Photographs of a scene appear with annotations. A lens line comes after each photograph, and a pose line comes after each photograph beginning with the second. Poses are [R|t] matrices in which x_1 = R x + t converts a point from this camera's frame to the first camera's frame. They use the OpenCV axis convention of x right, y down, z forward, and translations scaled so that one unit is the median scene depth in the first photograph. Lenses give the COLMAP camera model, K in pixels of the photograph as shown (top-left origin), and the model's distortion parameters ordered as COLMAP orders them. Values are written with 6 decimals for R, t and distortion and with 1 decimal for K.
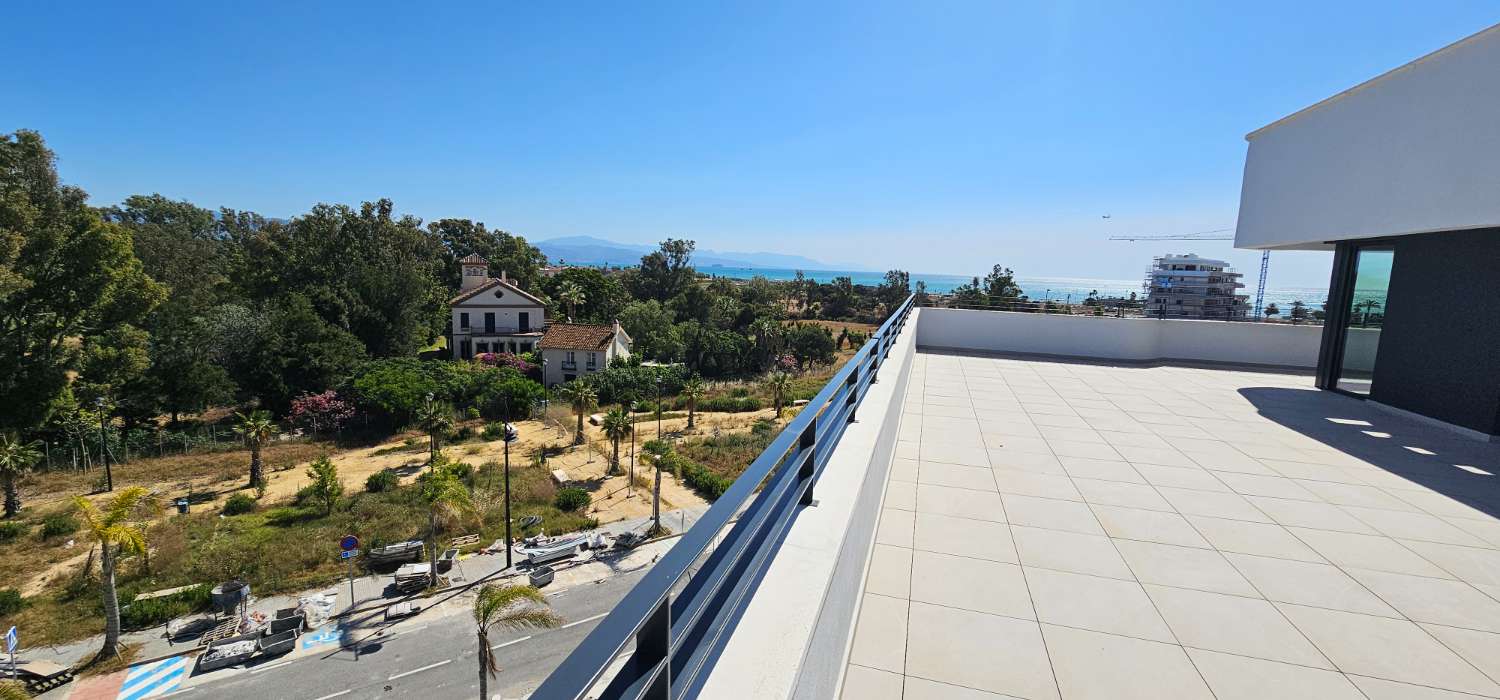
lens RADIAL K [[613.3, 0, 759.6], [0, 613.3, 345.8], [0, 0, 1]] dist [-0.004055, 0.001027]
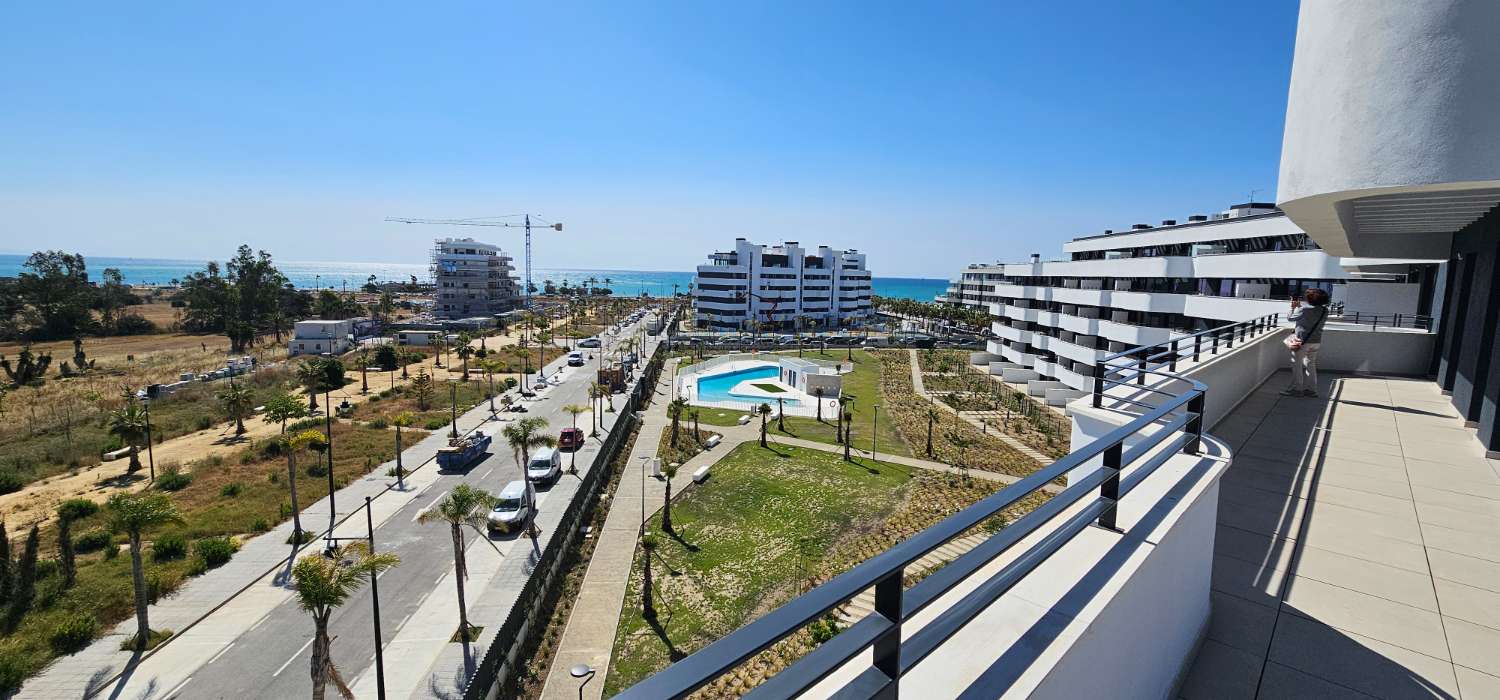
lens RADIAL K [[613.3, 0, 758.5], [0, 613.3, 348.1], [0, 0, 1]] dist [-0.004055, 0.001027]
pose [[0.484887, -0.126830, 0.865331, 0.024402], [0.100741, 0.990943, 0.088791, -0.010130], [-0.868755, 0.044121, 0.493272, 0.083339]]
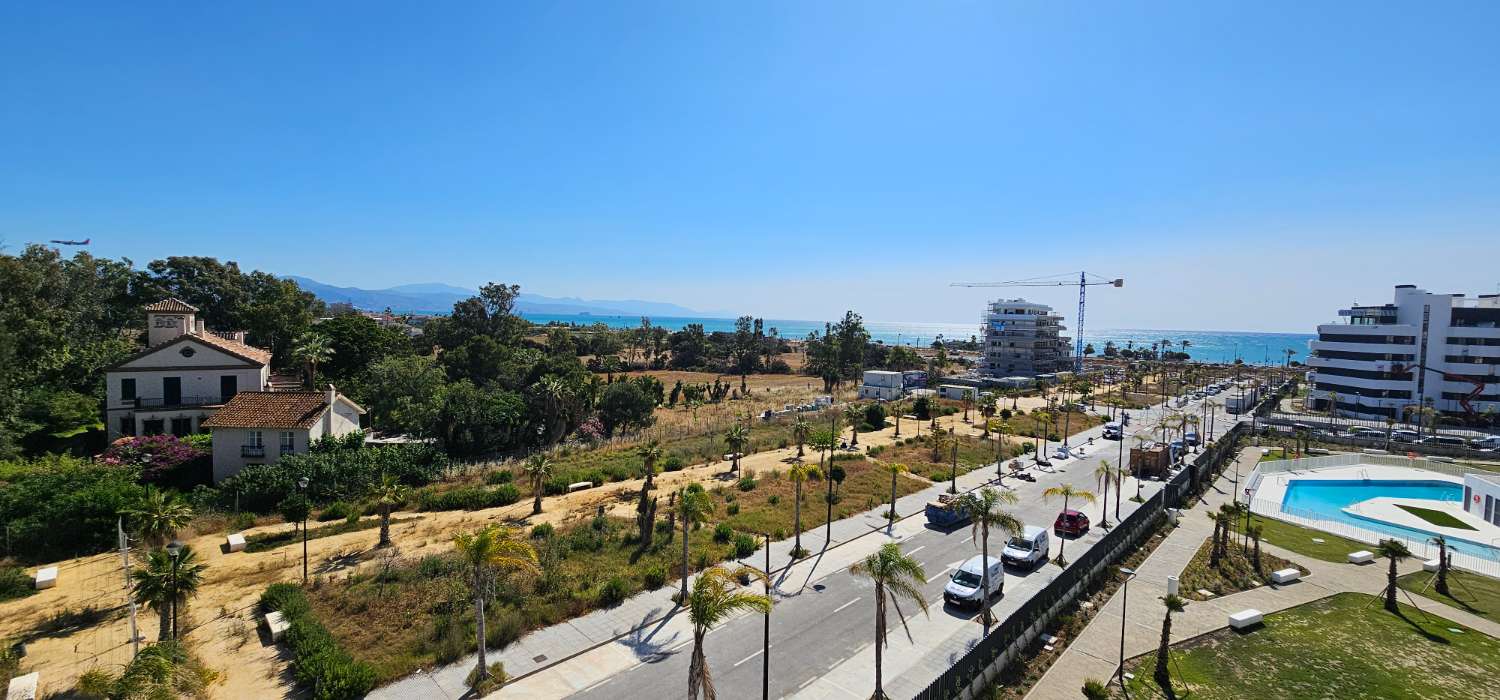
lens RADIAL K [[613.3, 0, 759.1], [0, 613.3, 347.7], [0, 0, 1]] dist [-0.004055, 0.001027]
pose [[0.978578, -0.018311, 0.205060, 0.057491], [0.033307, 0.996996, -0.069919, -0.008673], [-0.203164, 0.075251, 0.976249, 0.081633]]
